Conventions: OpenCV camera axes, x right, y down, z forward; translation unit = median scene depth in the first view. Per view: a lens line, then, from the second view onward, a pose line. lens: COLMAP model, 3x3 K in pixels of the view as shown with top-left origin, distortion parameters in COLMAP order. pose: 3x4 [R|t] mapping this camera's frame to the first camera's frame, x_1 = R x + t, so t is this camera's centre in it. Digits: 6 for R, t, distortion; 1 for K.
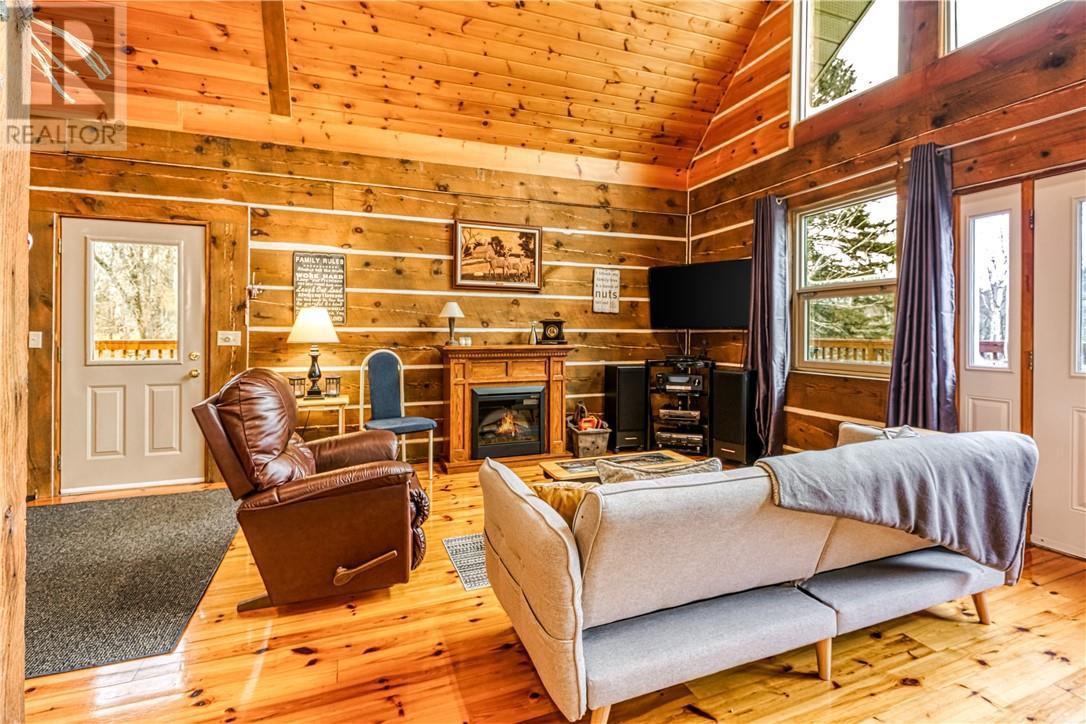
lens RADIAL K [[511.7, 0, 537.6], [0, 511.7, 328.2], [0, 0, 1]] dist [0.023998, -0.015266]
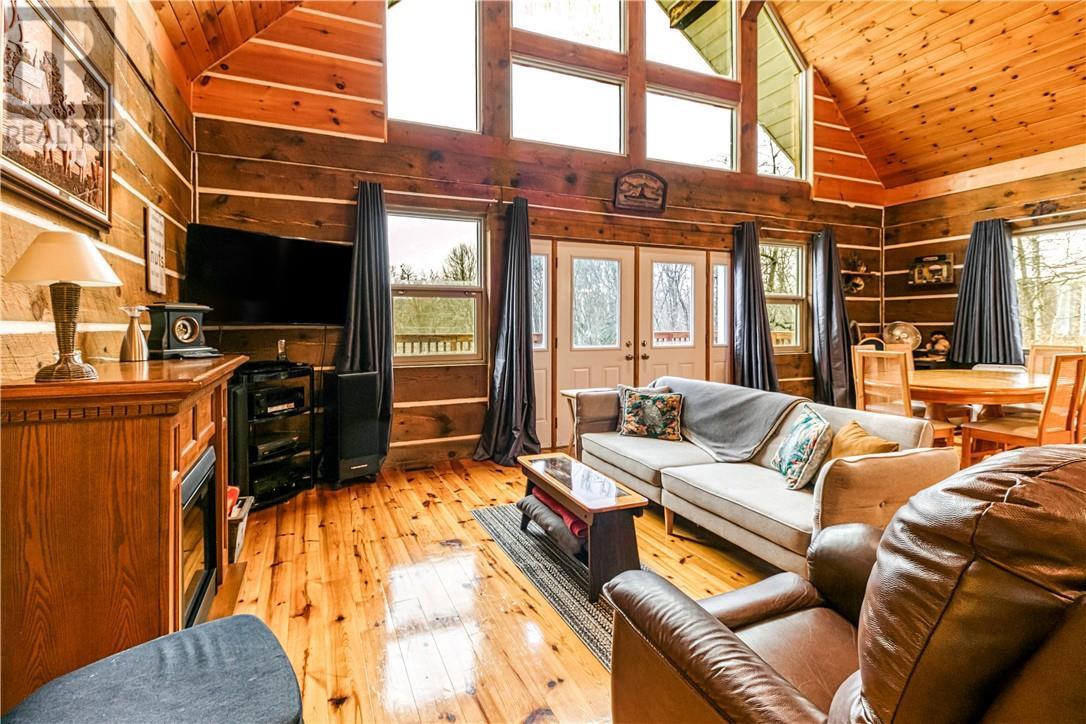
lens RADIAL K [[511.7, 0, 537.6], [0, 511.7, 328.2], [0, 0, 1]] dist [0.023998, -0.015266]
pose [[-0.058044, -0.010463, 0.998259, -0.486832], [-0.006186, 0.999930, 0.010121, -0.003712], [-0.998295, -0.005588, -0.058105, 0.729009]]
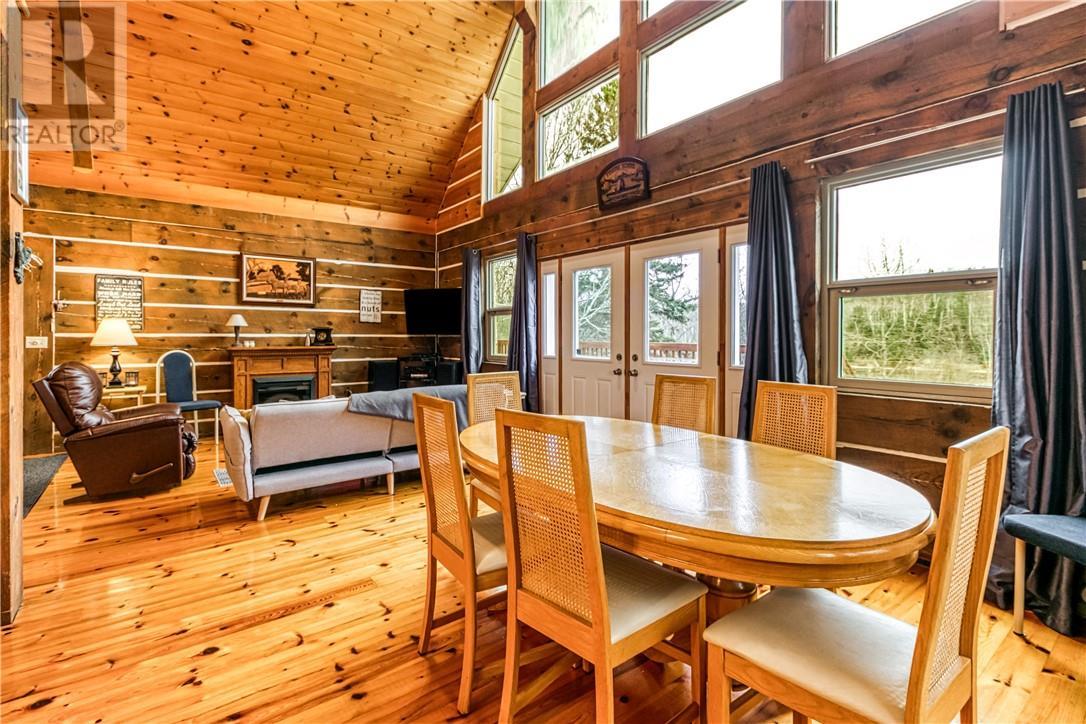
lens RADIAL K [[515.7, 0, 540.2], [0, 515.7, 337.7], [0, 0, 1]] dist [0.021747, -0.016256]
pose [[0.962118, -0.001727, 0.272627, 0.225467], [-0.001900, 0.999913, 0.013037, -0.009867], [-0.272626, -0.013061, 0.962032, -0.518985]]
